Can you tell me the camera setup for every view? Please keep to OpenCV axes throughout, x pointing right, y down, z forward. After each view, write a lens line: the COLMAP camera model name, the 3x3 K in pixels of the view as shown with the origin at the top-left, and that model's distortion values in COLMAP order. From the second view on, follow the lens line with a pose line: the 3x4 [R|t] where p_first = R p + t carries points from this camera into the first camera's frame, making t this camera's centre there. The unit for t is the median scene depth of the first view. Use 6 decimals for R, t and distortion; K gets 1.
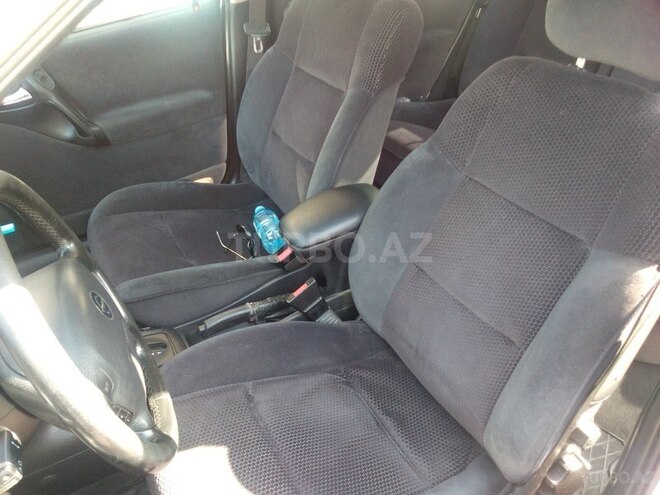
lens RADIAL K [[527.9, 0, 330.0], [0, 527.9, 247.5], [0, 0, 1]] dist [-0.001795, -0.002811]
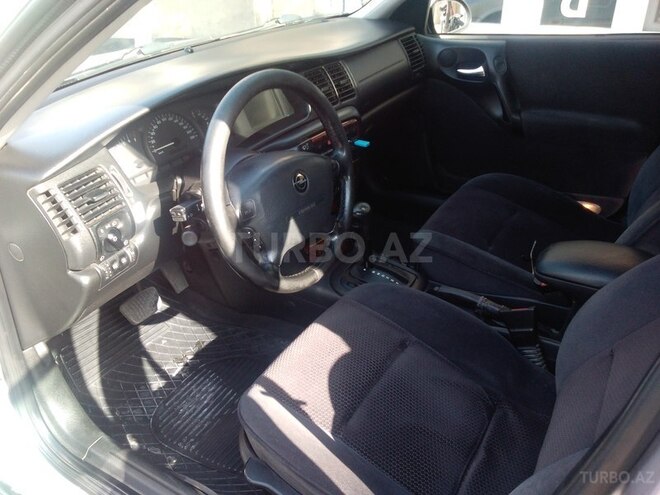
lens RADIAL K [[527.9, 0, 330.0], [0, 527.9, 247.5], [0, 0, 1]] dist [-0.001795, -0.002811]
pose [[0.501965, 0.487829, -0.714181, 0.373979], [-0.502912, 0.836431, 0.217859, -0.049223], [0.703641, 0.249812, 0.665194, 0.052399]]
